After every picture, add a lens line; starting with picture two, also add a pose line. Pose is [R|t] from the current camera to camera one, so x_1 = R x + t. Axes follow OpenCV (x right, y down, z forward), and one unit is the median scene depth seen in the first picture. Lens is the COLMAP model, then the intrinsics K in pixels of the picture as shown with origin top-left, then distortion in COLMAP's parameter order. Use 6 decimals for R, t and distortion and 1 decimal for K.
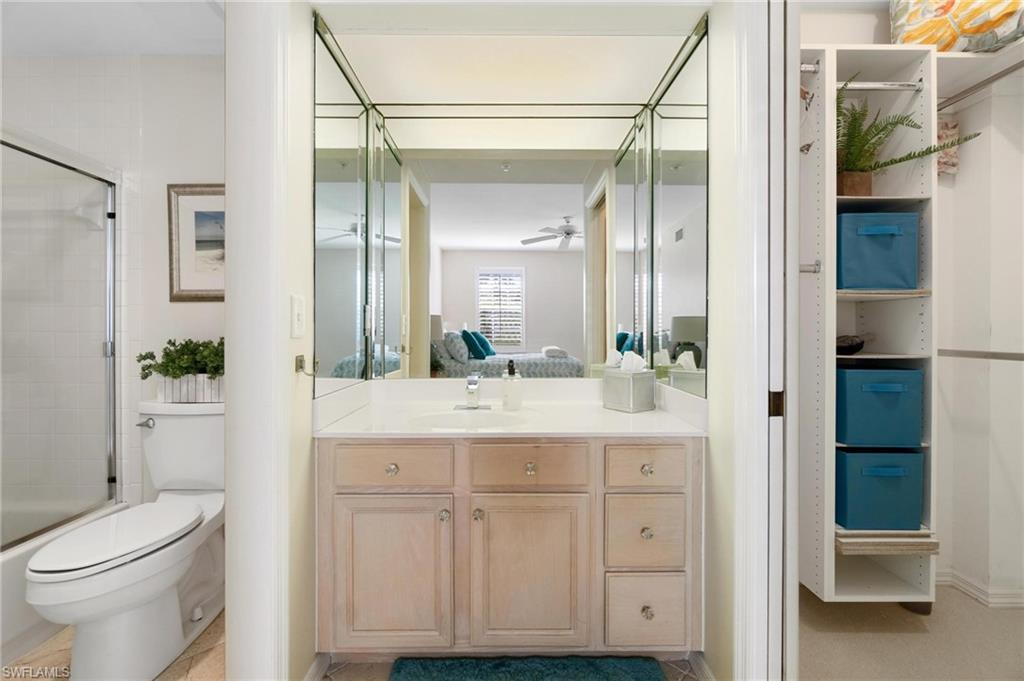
lens RADIAL K [[443.5, 0, 509.1], [0, 443.5, 333.5], [0, 0, 1]] dist [-0.007126, 0.001706]
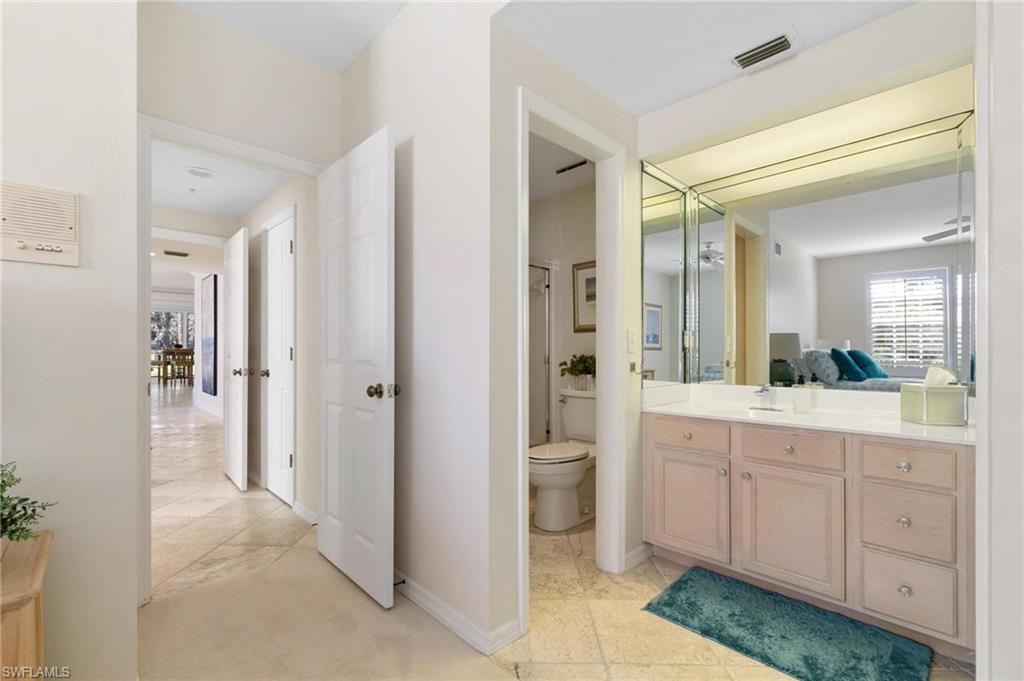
lens RADIAL K [[443.5, 0, 508.0], [0, 443.5, 348.5], [0, 0, 1]] dist [-0.007126, 0.001706]
pose [[0.694842, -0.007637, -0.719122, 0.310170], [-0.000261, 0.999941, -0.010872, 0.009171], [0.719162, 0.007742, 0.694799, -0.402498]]
